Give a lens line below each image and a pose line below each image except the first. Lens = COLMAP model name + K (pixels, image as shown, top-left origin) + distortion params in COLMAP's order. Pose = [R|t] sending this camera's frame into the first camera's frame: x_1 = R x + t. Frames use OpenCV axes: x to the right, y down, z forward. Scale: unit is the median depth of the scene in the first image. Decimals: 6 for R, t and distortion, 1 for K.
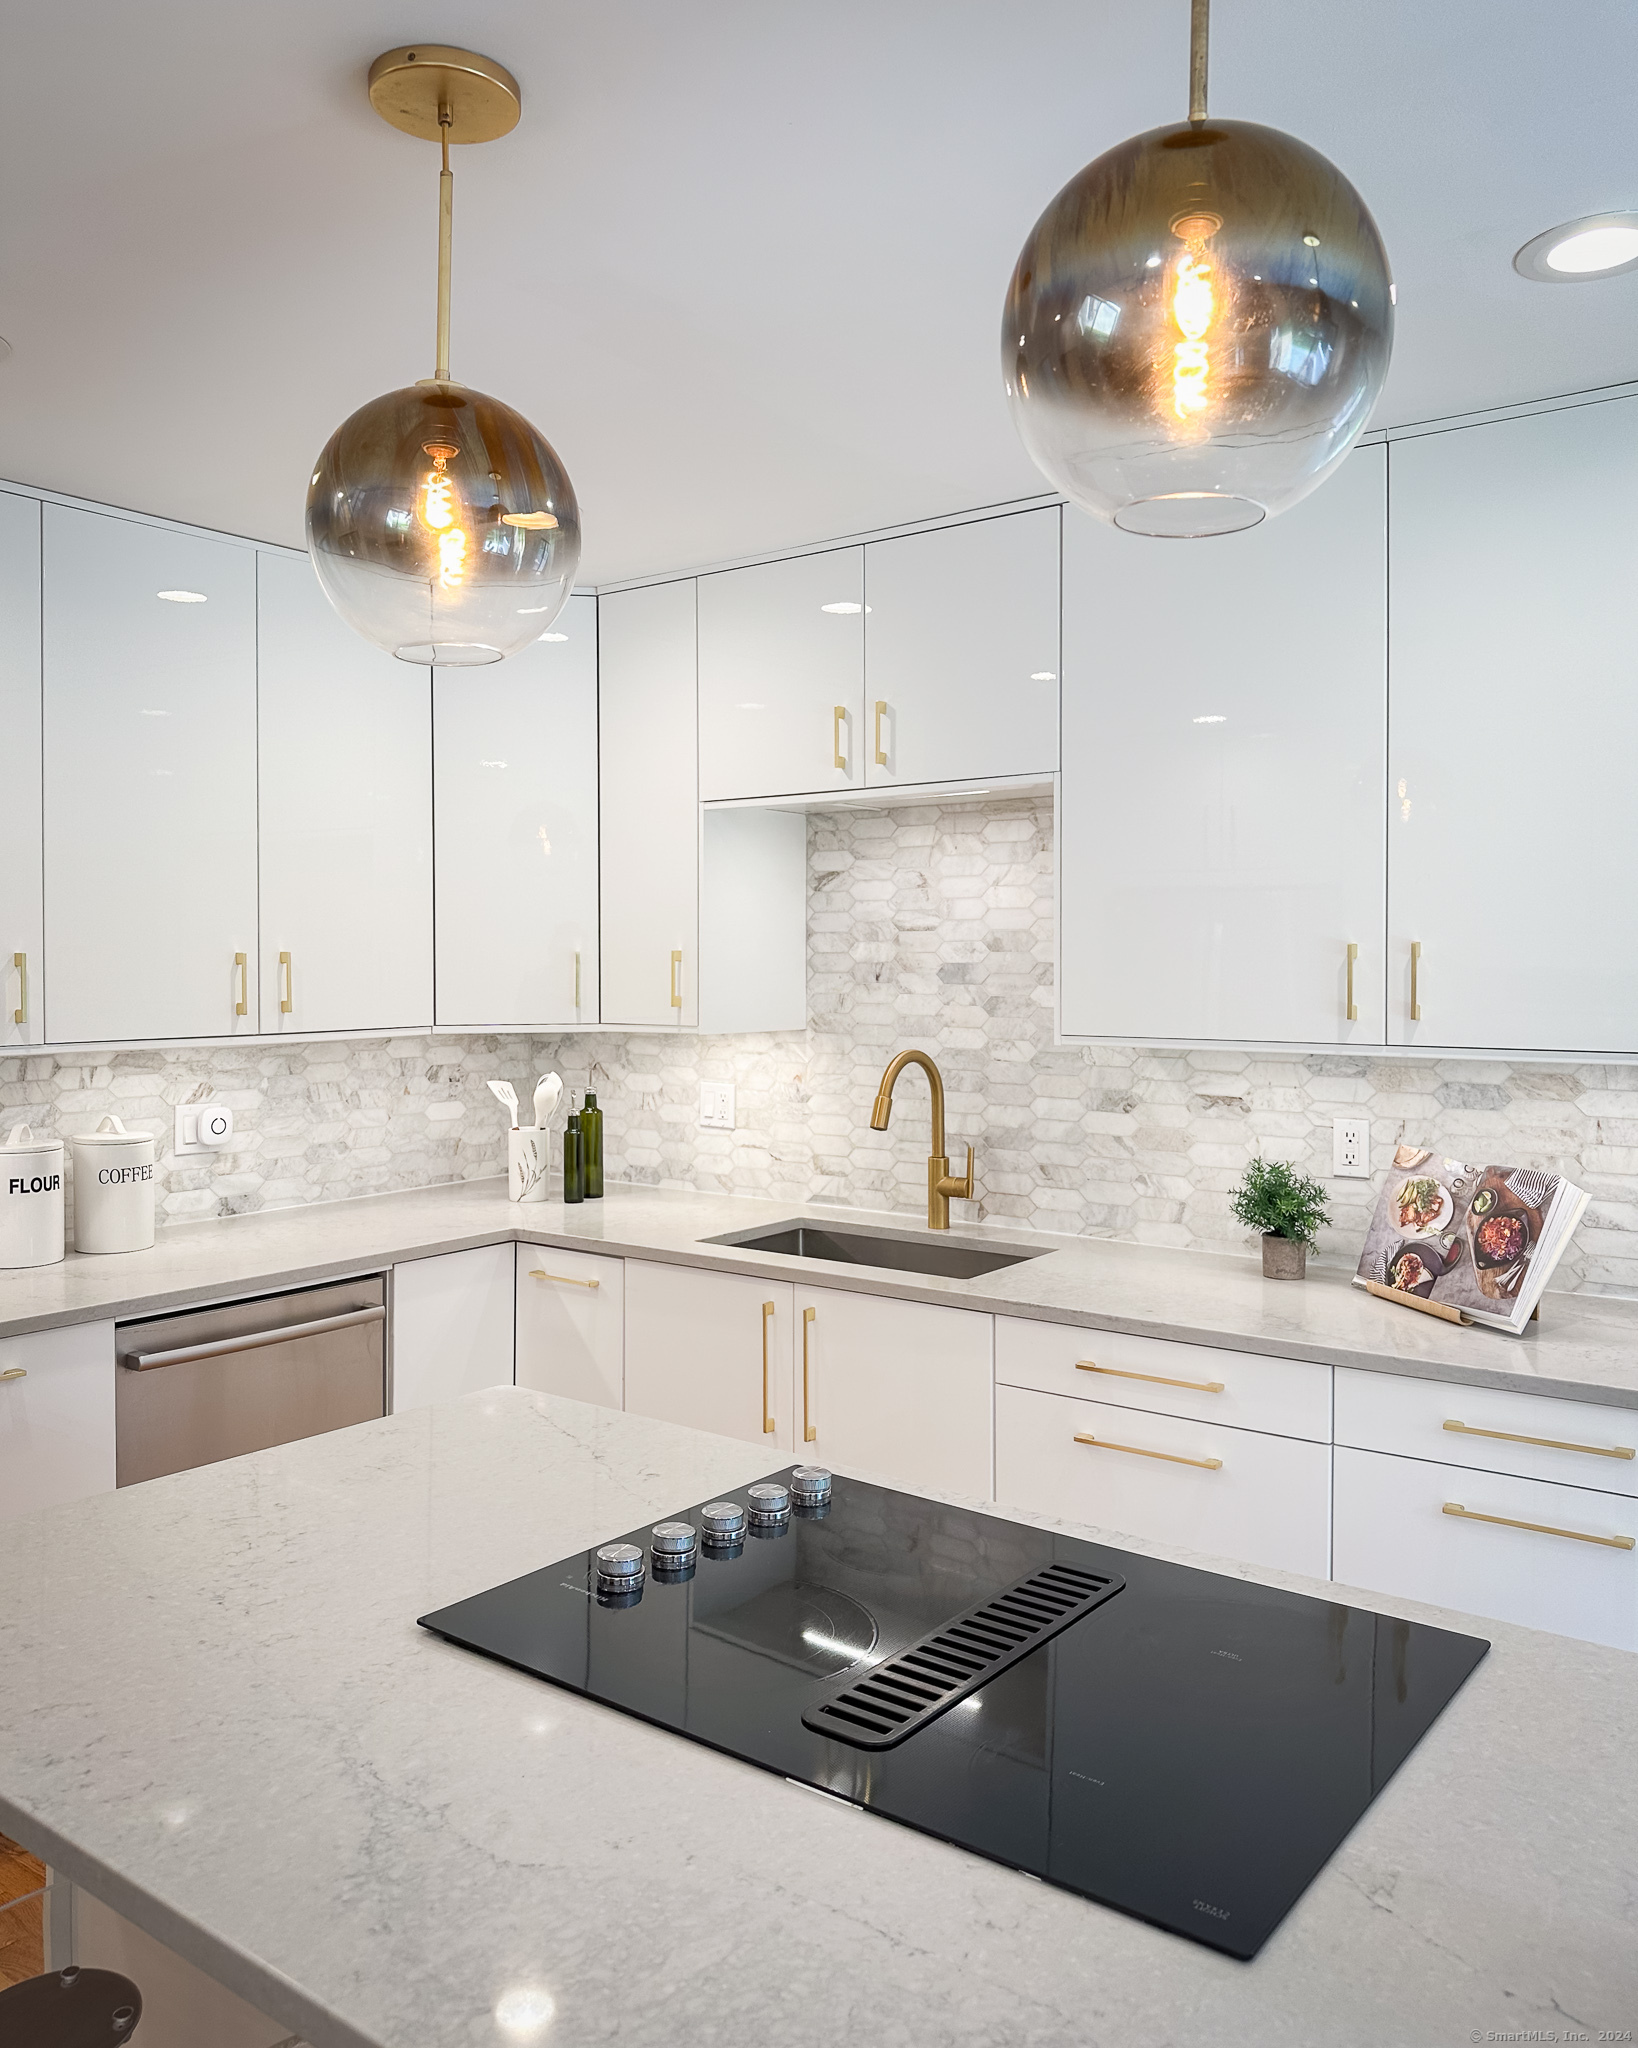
lens RADIAL K [[1589.3, 0, 824.1], [0, 1589.3, 1012.6], [0, 0, 1]] dist [0.036898, -0.013424]
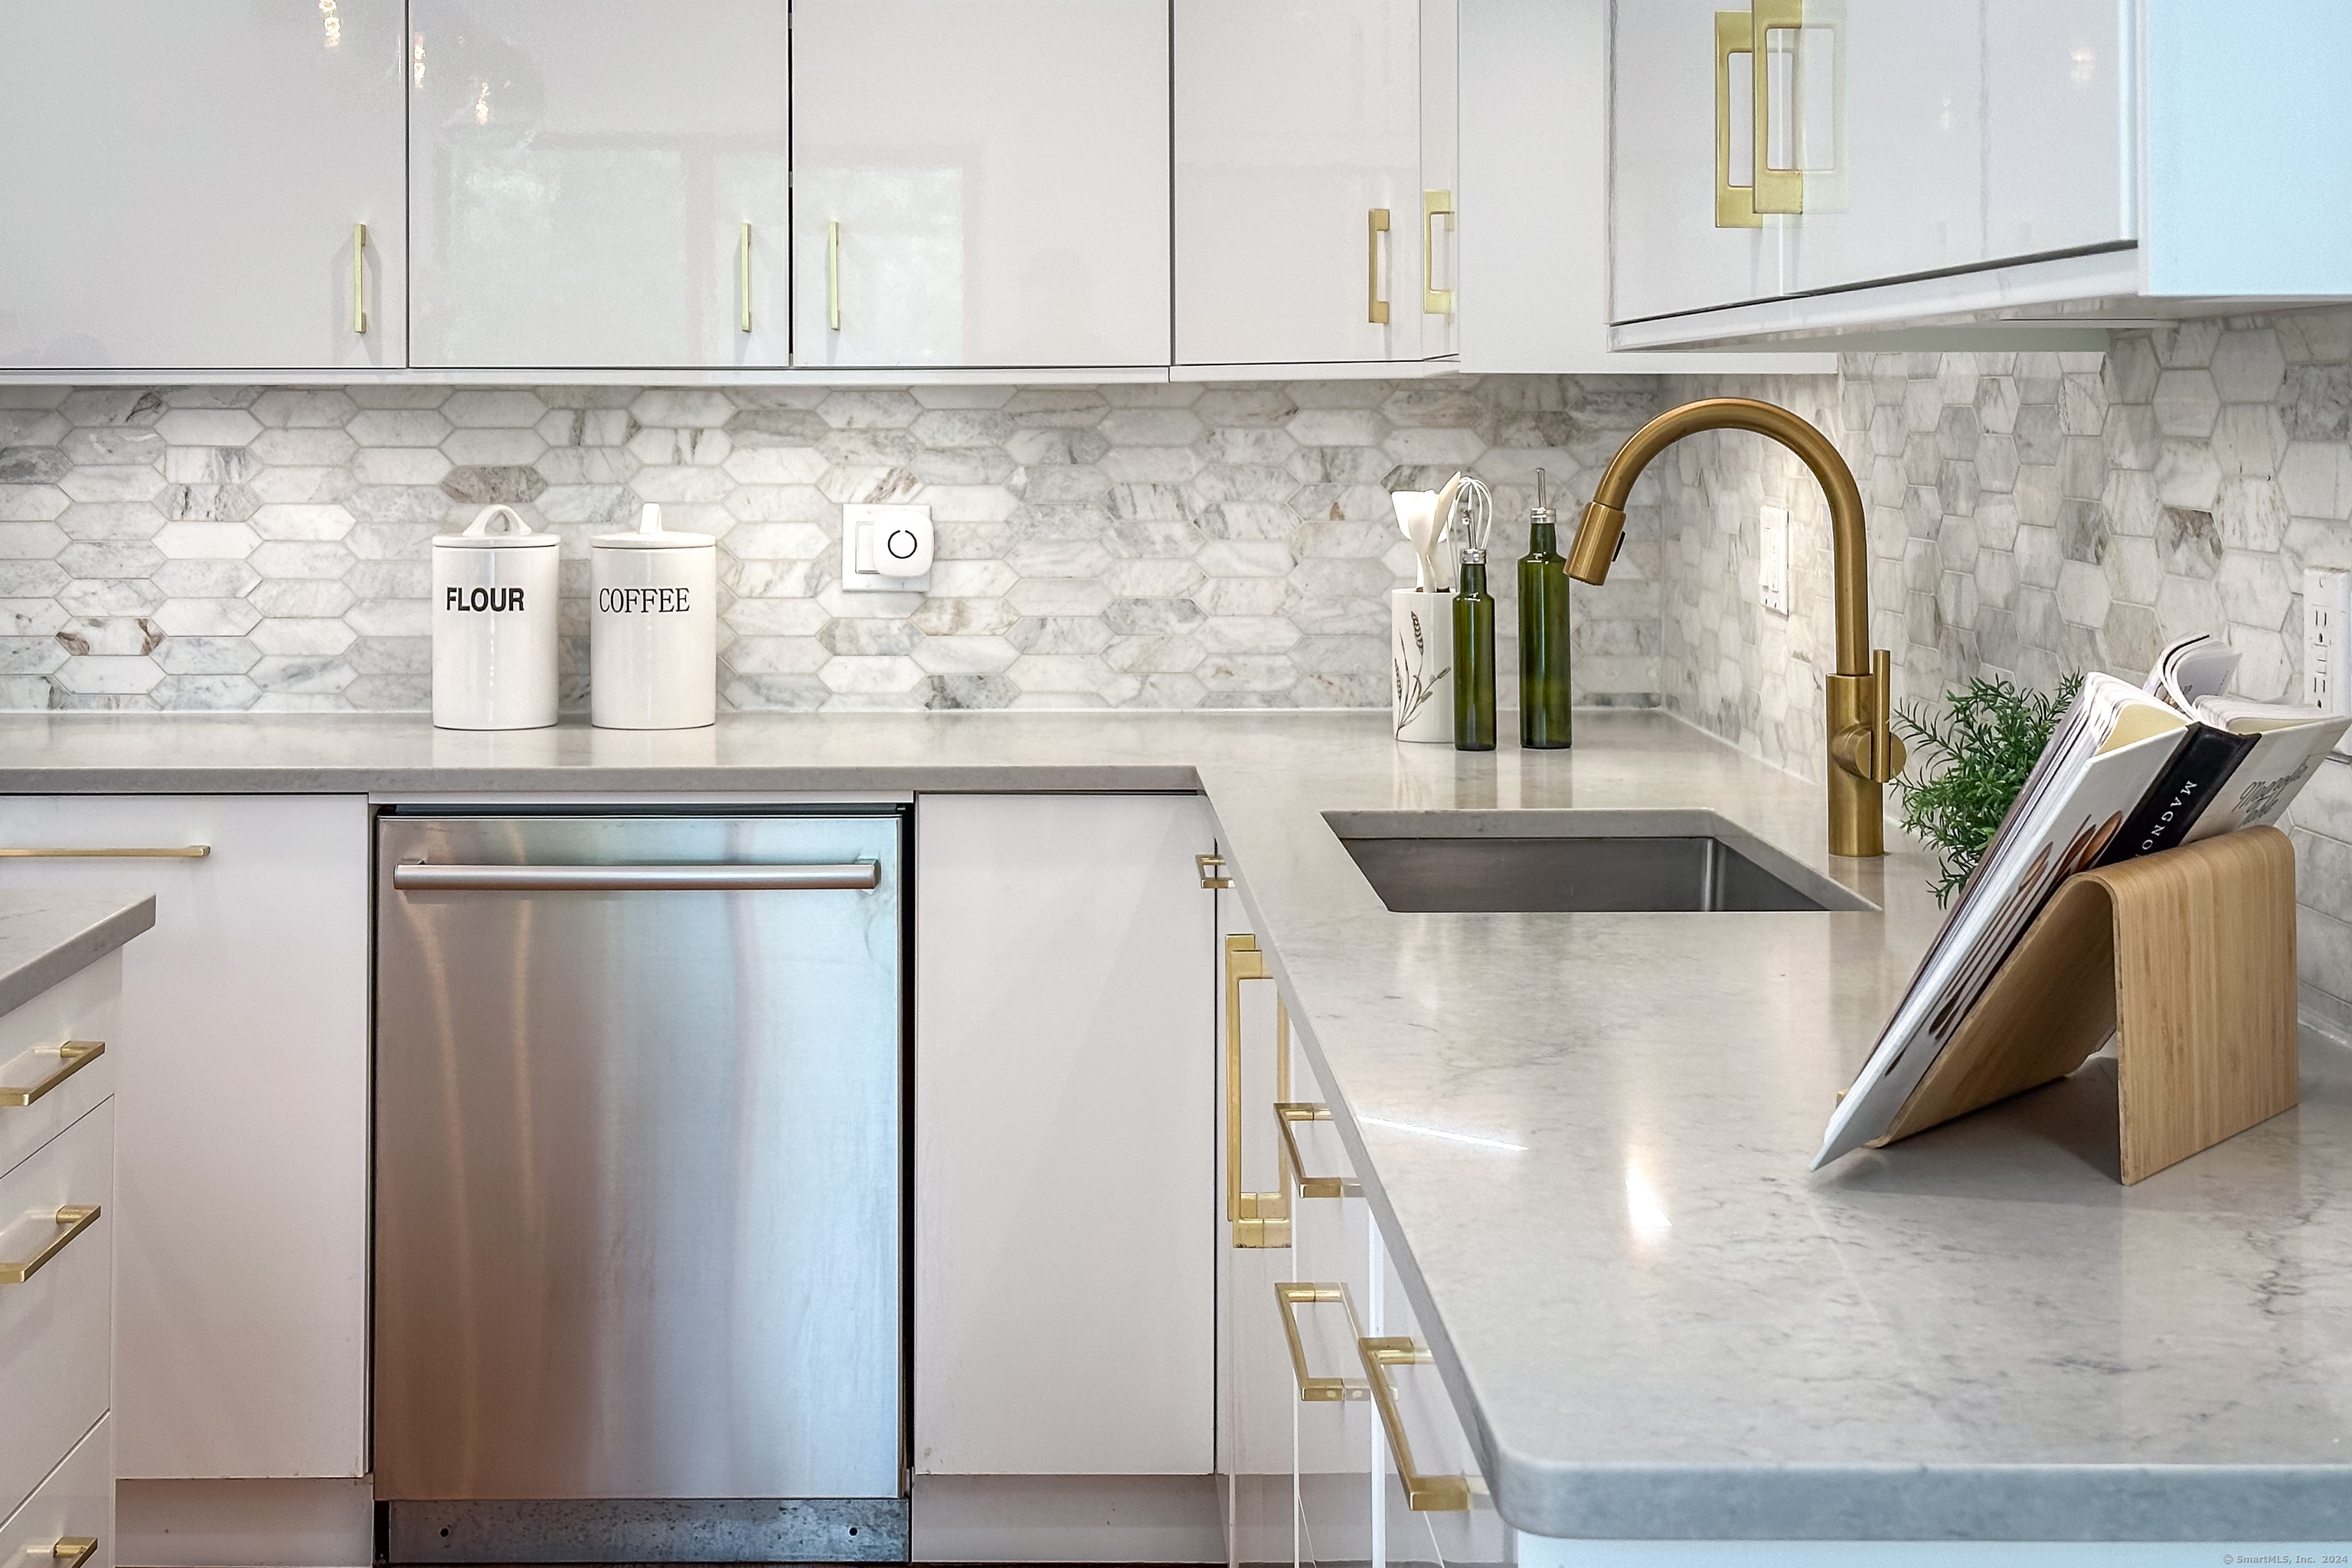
lens RADIAL K [[3272.0, 0, 1172.1], [0, 3272.0, 786.6], [0, 0, 1]] dist [-0.051221, 0.000000]
pose [[0.611247, 0.088706, -0.786453, 0.593417], [-0.027143, 0.995464, 0.091185, 0.047979], [0.790974, -0.034390, 0.610882, 0.364945]]
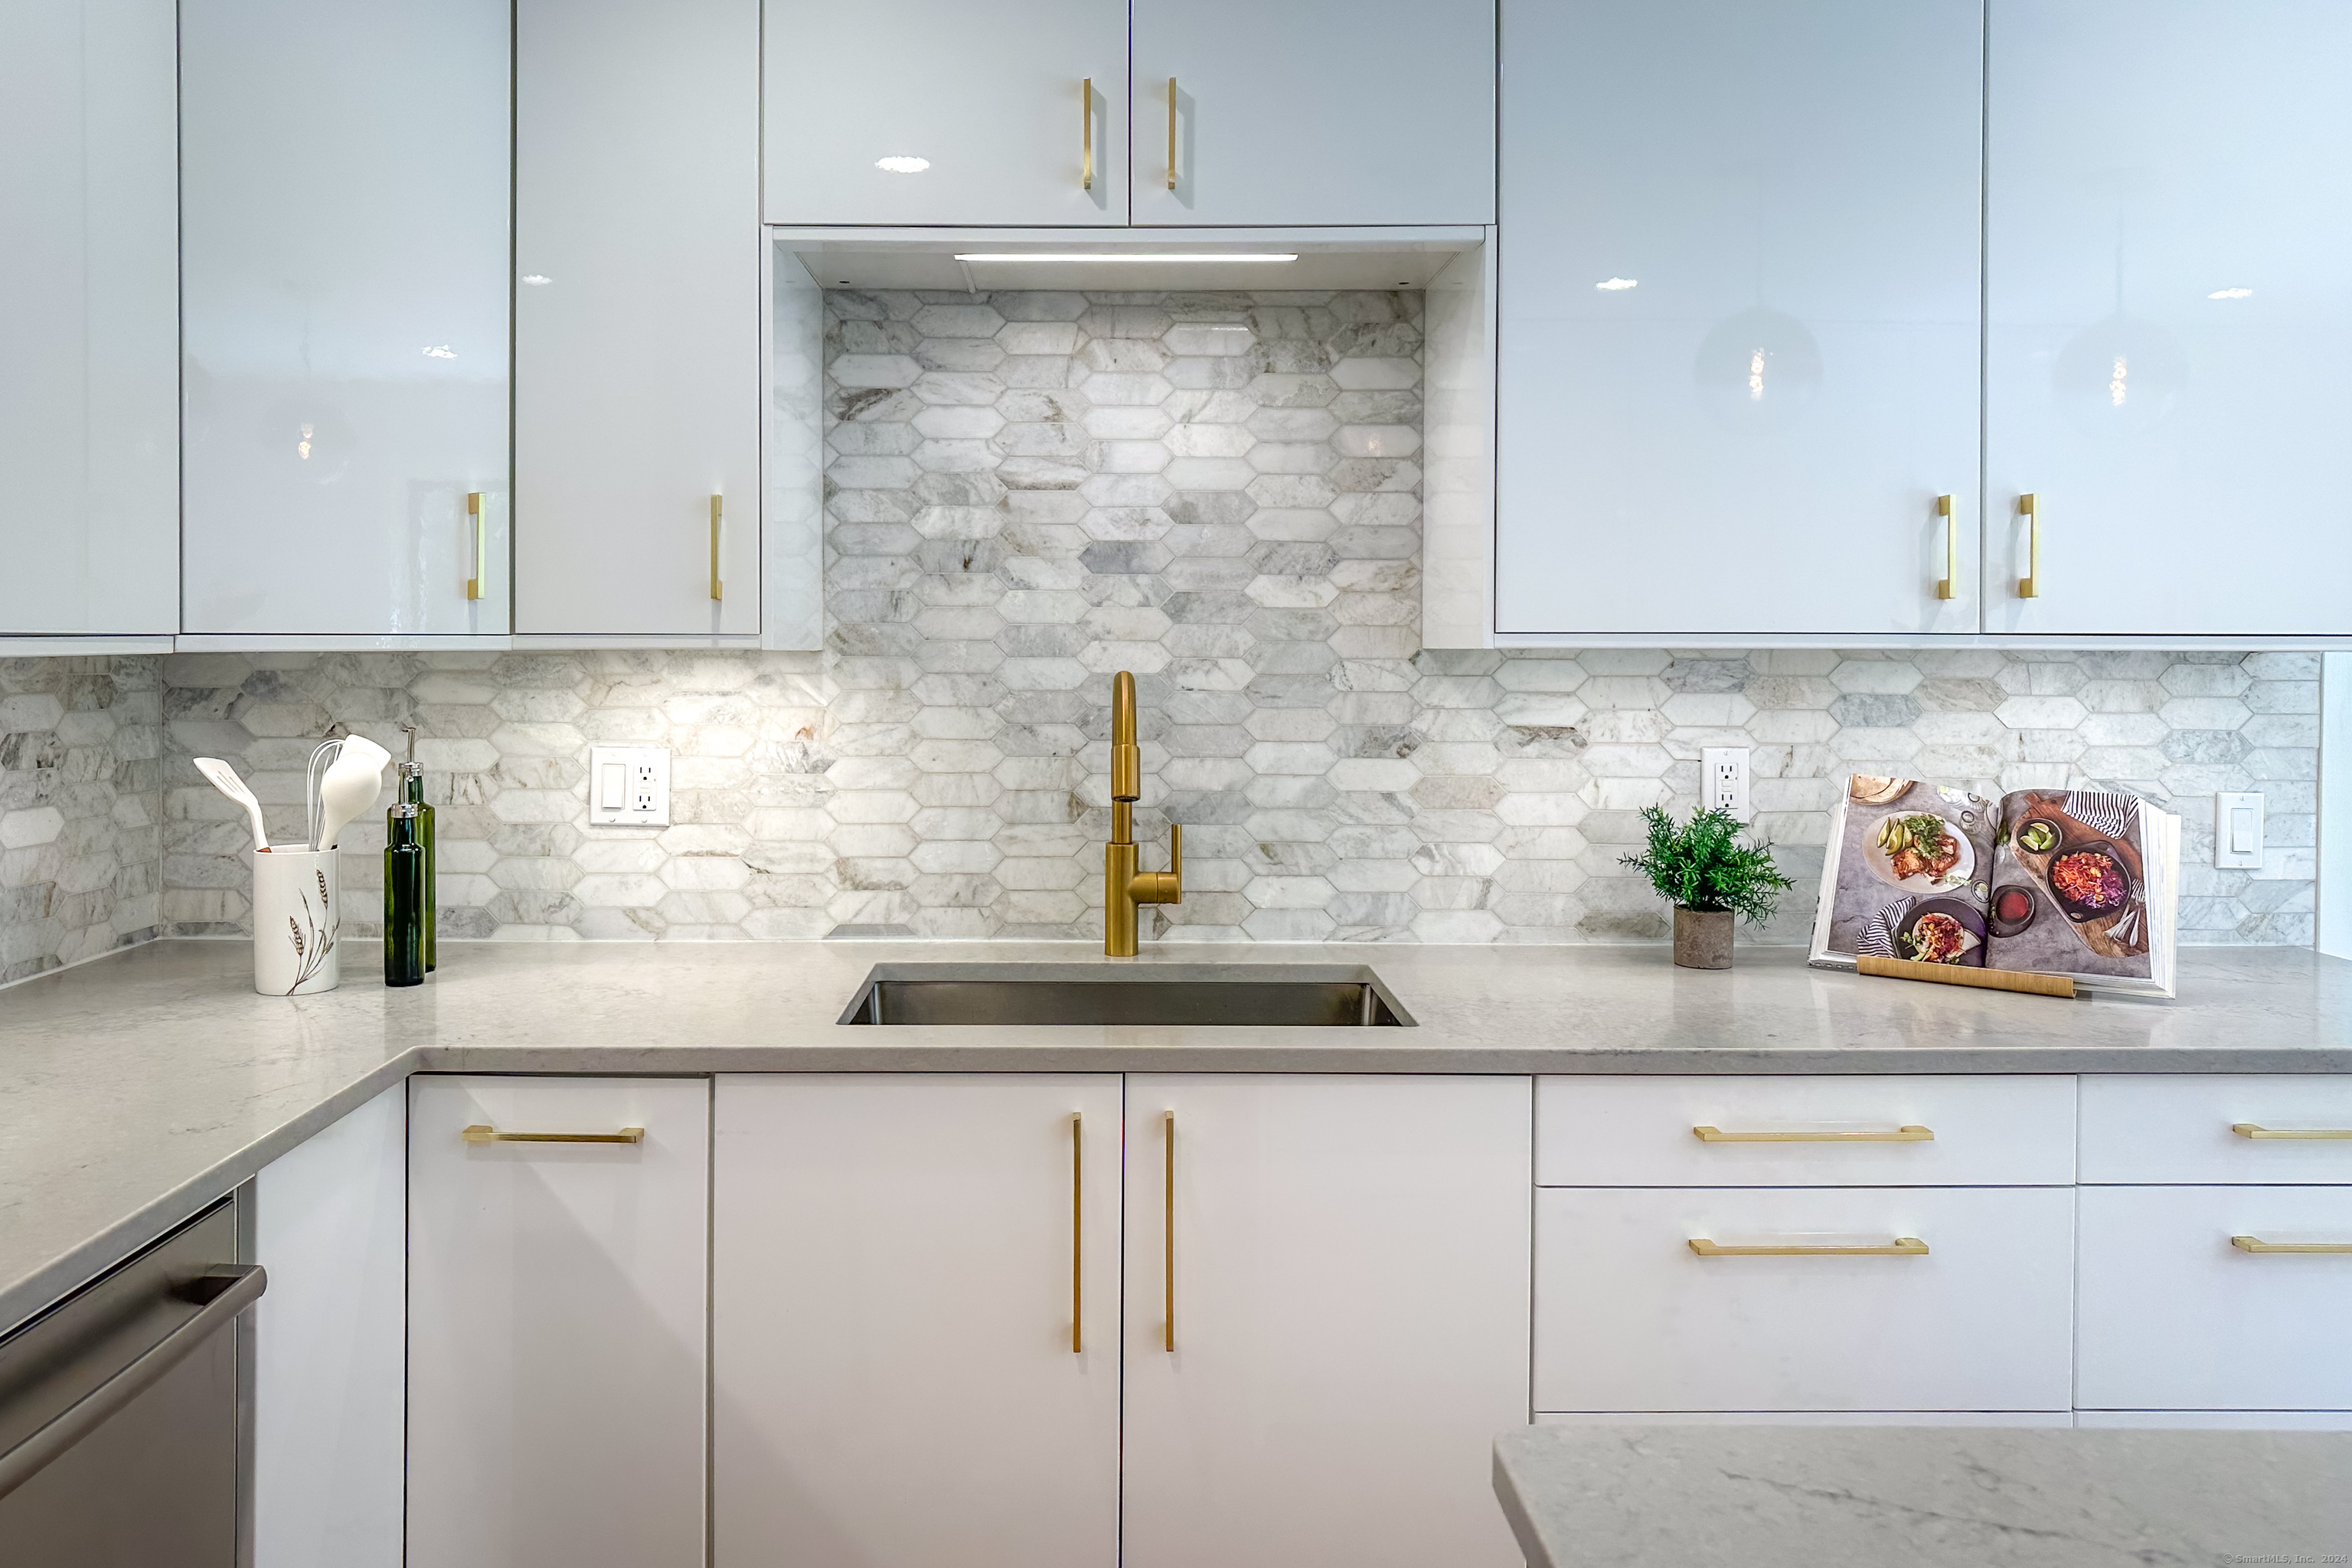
lens RADIAL K [[1659.5, 0, 1099.5], [0, 1659.5, 712.7], [0, 0, 1]] dist [0.004477, -0.004070]
pose [[0.798268, -0.019499, 0.601987, -0.324993], [0.016456, 0.999809, 0.010562, 0.030965], [-0.602077, 0.001475, 0.798436, 0.464766]]
